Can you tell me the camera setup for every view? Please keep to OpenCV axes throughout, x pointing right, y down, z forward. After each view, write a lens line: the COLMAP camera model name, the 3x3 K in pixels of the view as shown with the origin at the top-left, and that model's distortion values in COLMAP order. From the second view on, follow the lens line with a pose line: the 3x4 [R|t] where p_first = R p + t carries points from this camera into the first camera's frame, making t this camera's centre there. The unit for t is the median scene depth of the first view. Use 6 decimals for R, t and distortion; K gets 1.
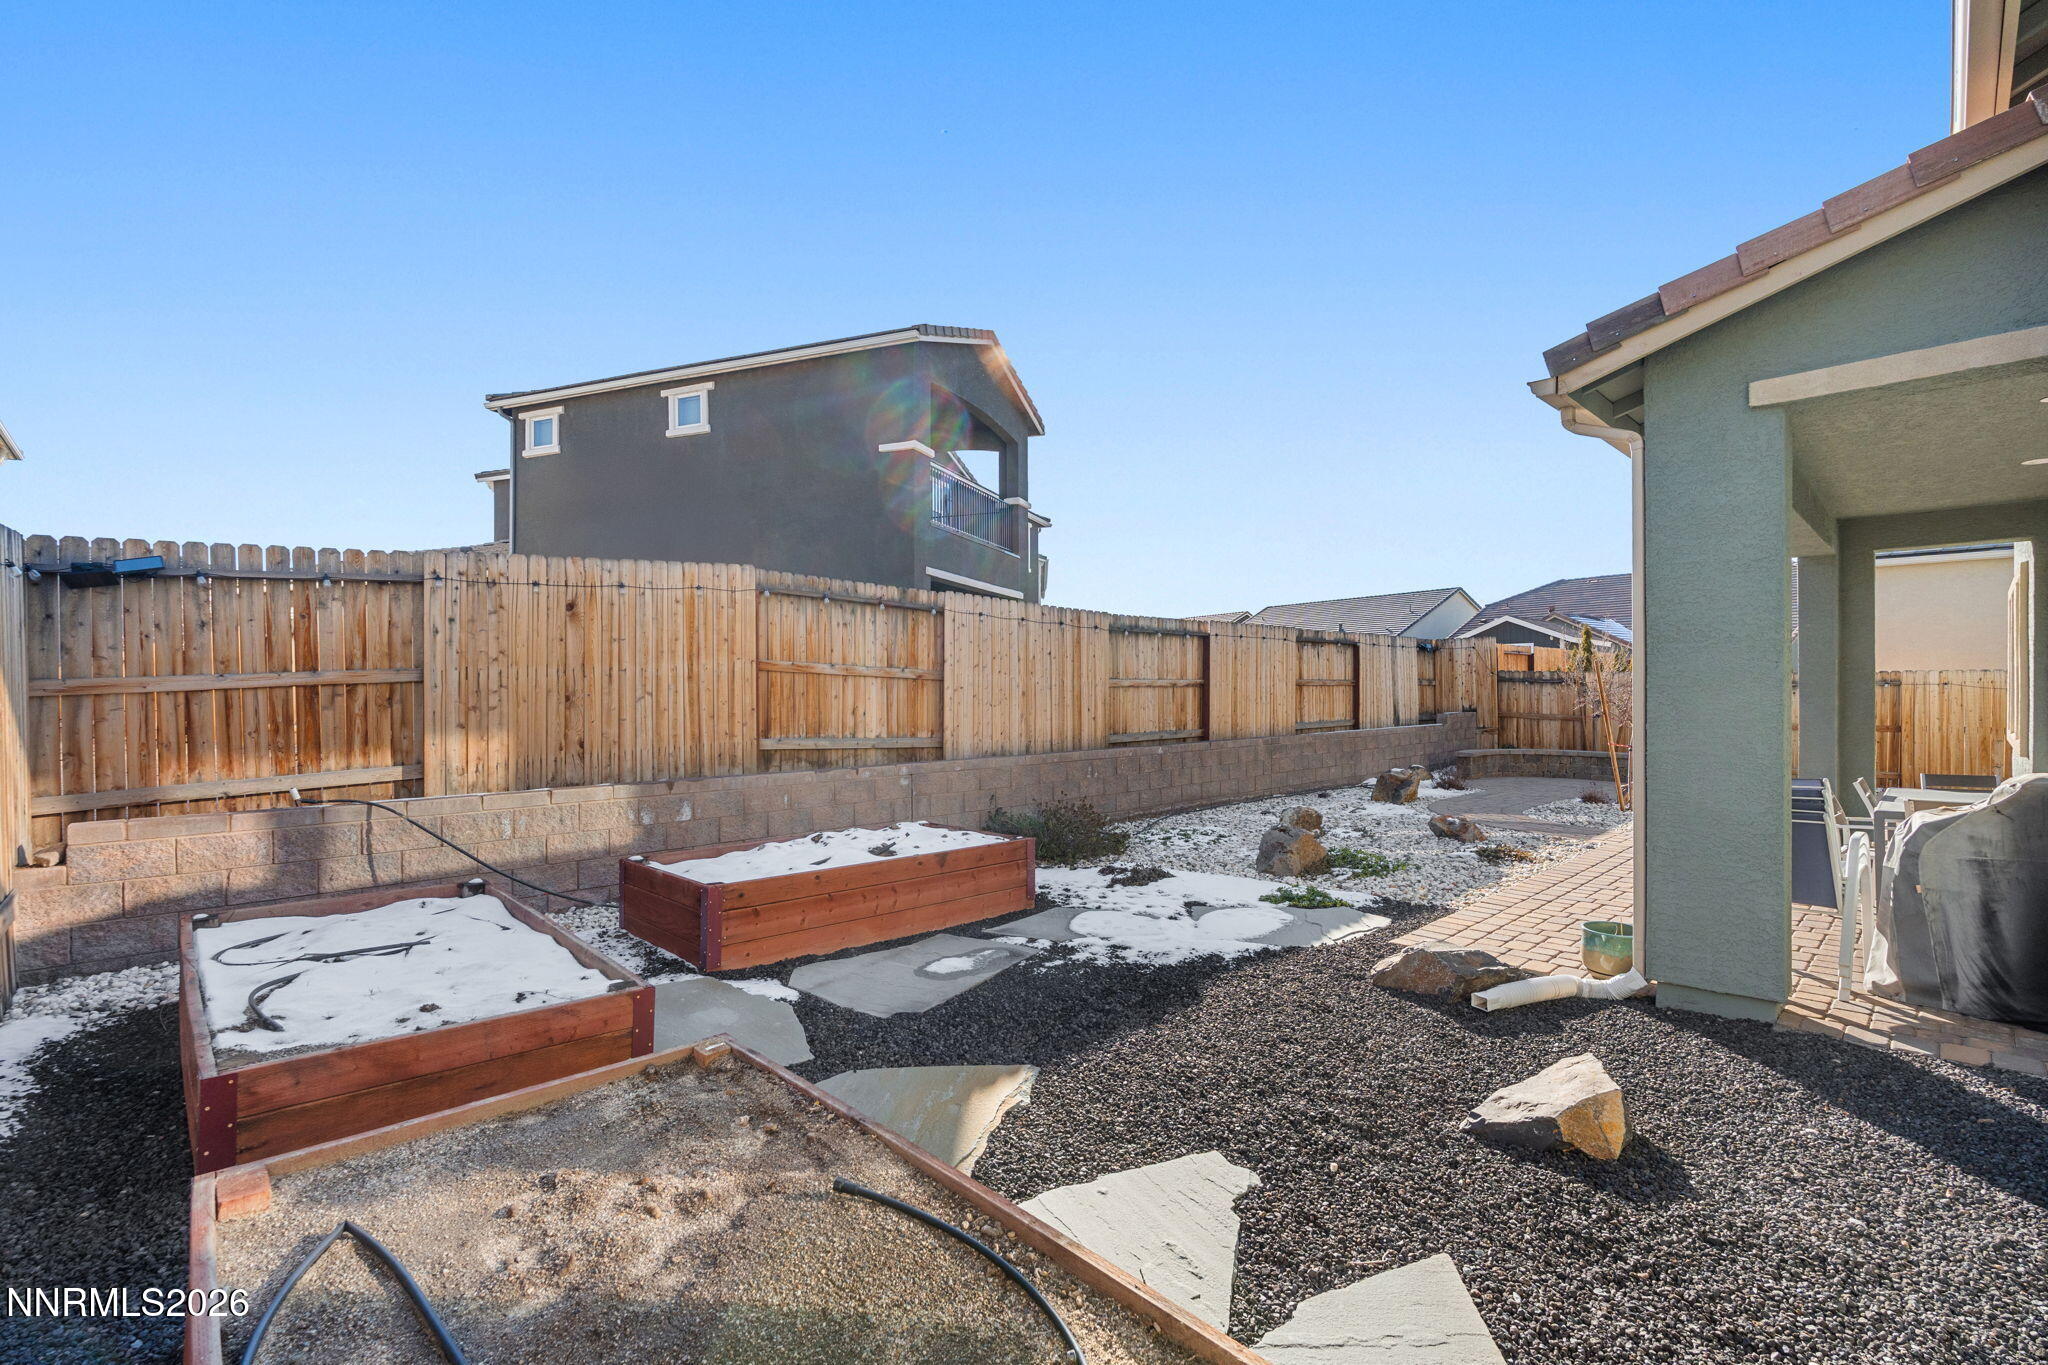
lens RADIAL K [[898.6, 0, 1025.8], [0, 898.6, 683.7], [0, 0, 1]] dist [-0.010881, 0.000166]
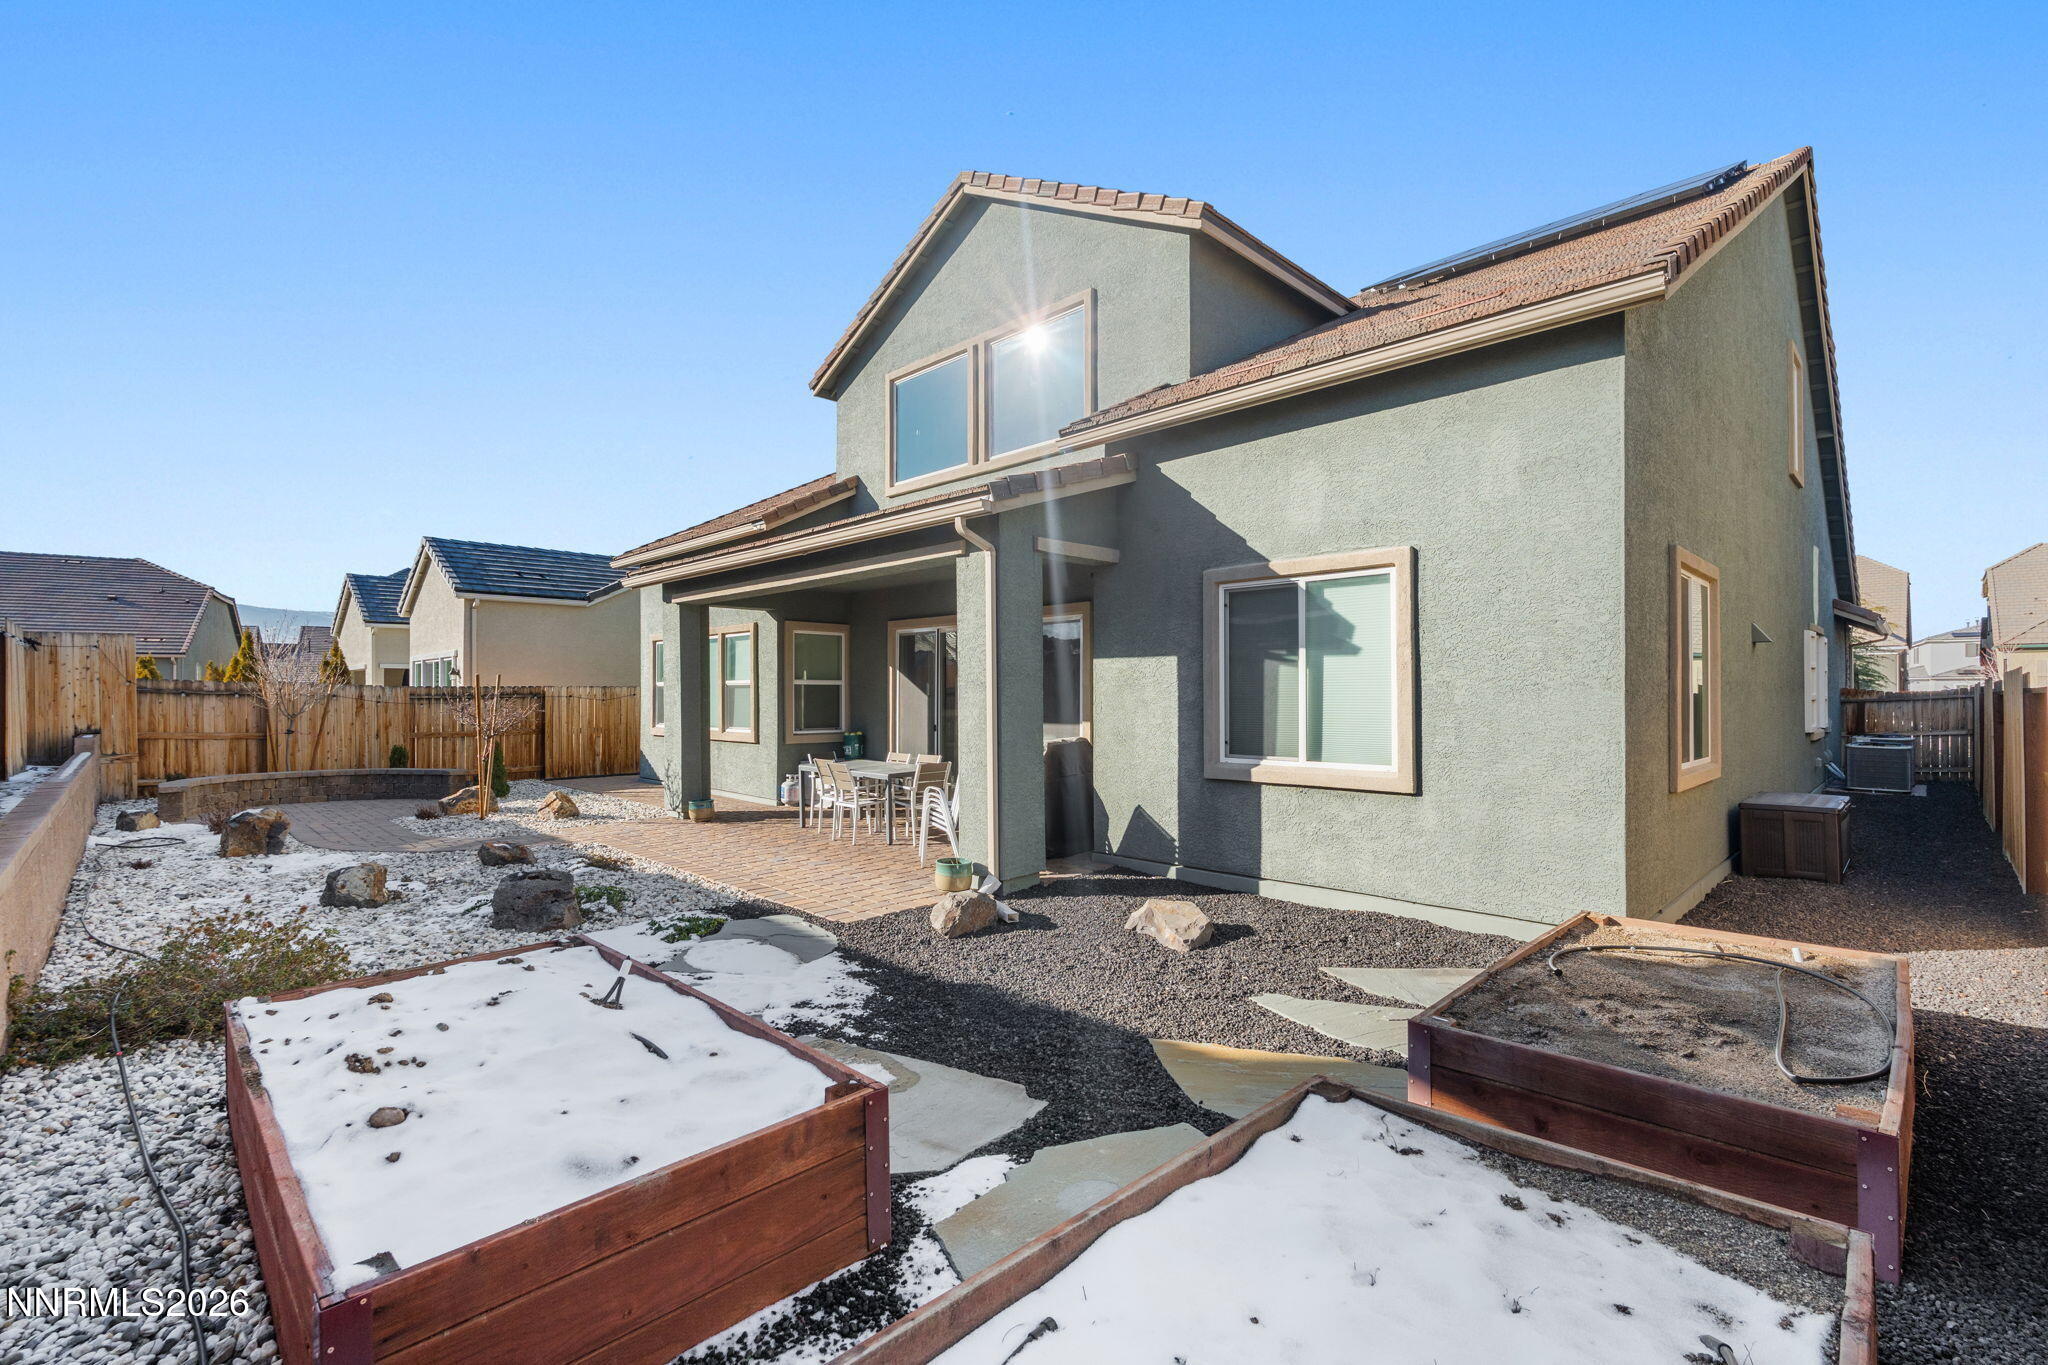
lens RADIAL K [[898.6, 0, 1024.4], [0, 898.6, 696.8], [0, 0, 1]] dist [-0.010881, 0.000166]
pose [[-0.013019, -0.001575, 0.999914, -0.814158], [-0.002518, 0.999996, 0.001543, -0.008242], [-0.999912, -0.002497, -0.013022, 0.842167]]
